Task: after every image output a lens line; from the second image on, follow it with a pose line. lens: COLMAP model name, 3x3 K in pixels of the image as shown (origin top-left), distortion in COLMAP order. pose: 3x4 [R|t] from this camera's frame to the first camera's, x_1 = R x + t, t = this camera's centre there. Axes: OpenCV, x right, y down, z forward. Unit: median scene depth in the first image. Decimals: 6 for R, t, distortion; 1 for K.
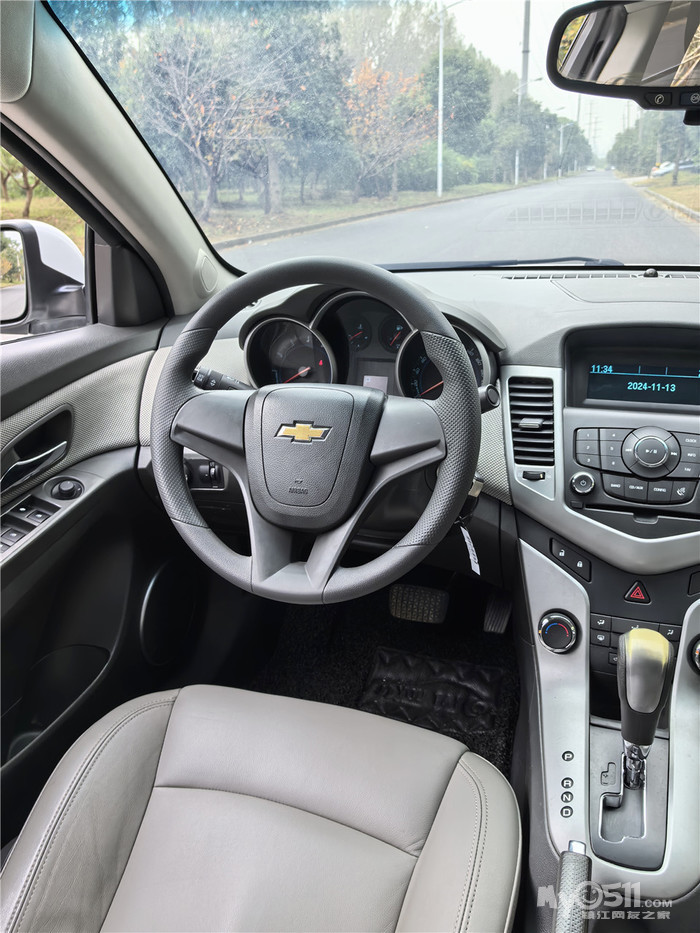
lens RADIAL K [[748.8, 0, 348.1], [0, 748.8, 461.6], [0, 0, 1]] dist [0.035210, -0.049630]
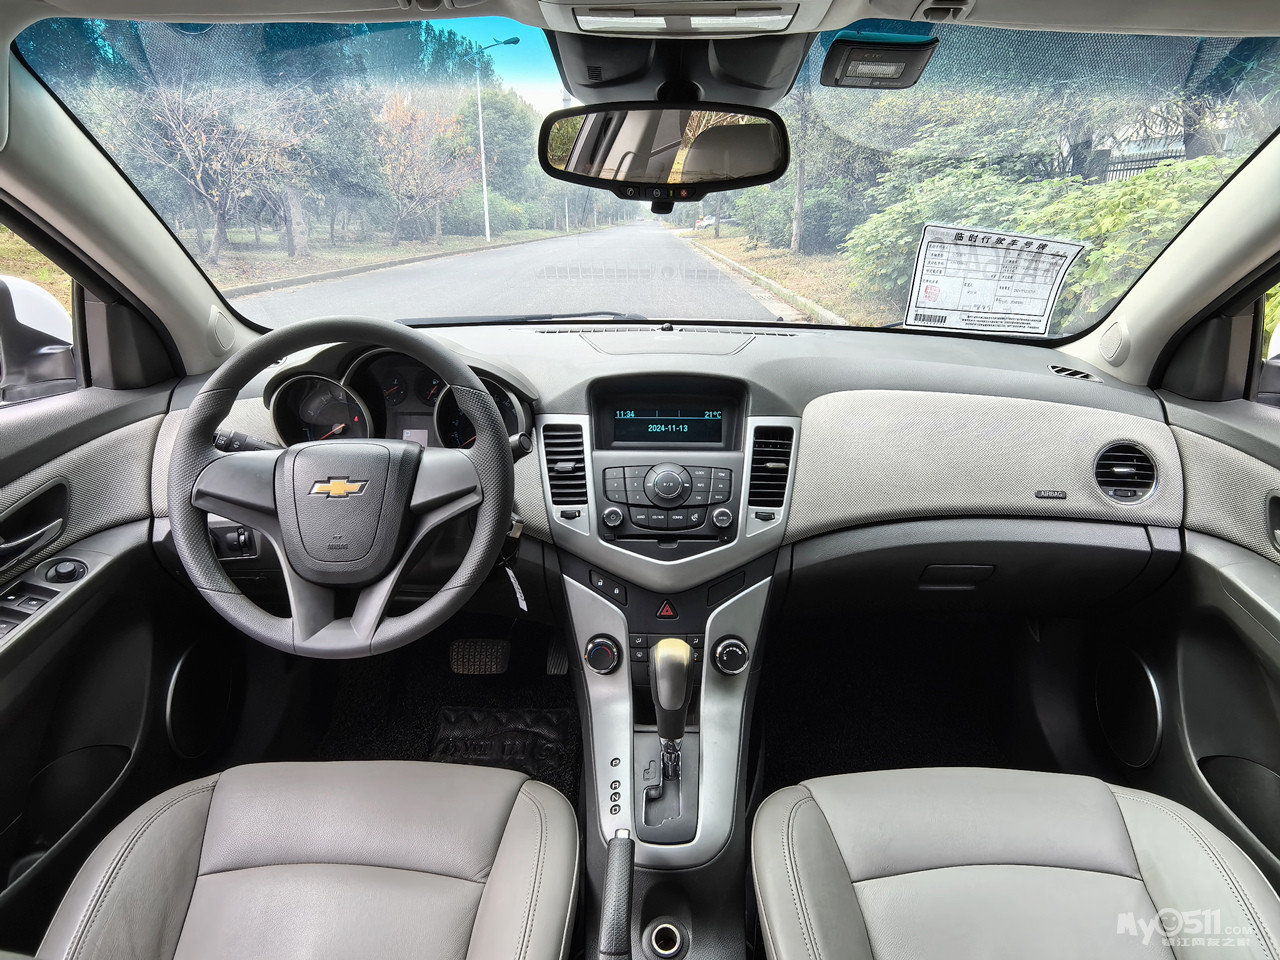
lens RADIAL K [[795.7, 0, 662.0], [0, 795.7, 490.2], [0, 0, 1]] dist [-0.014592, -0.000315]
pose [[0.949107, -0.068727, 0.307364, 0.019141], [0.079878, 0.996520, -0.023832, 0.019055], [-0.304656, 0.047171, 0.951294, -0.116824]]
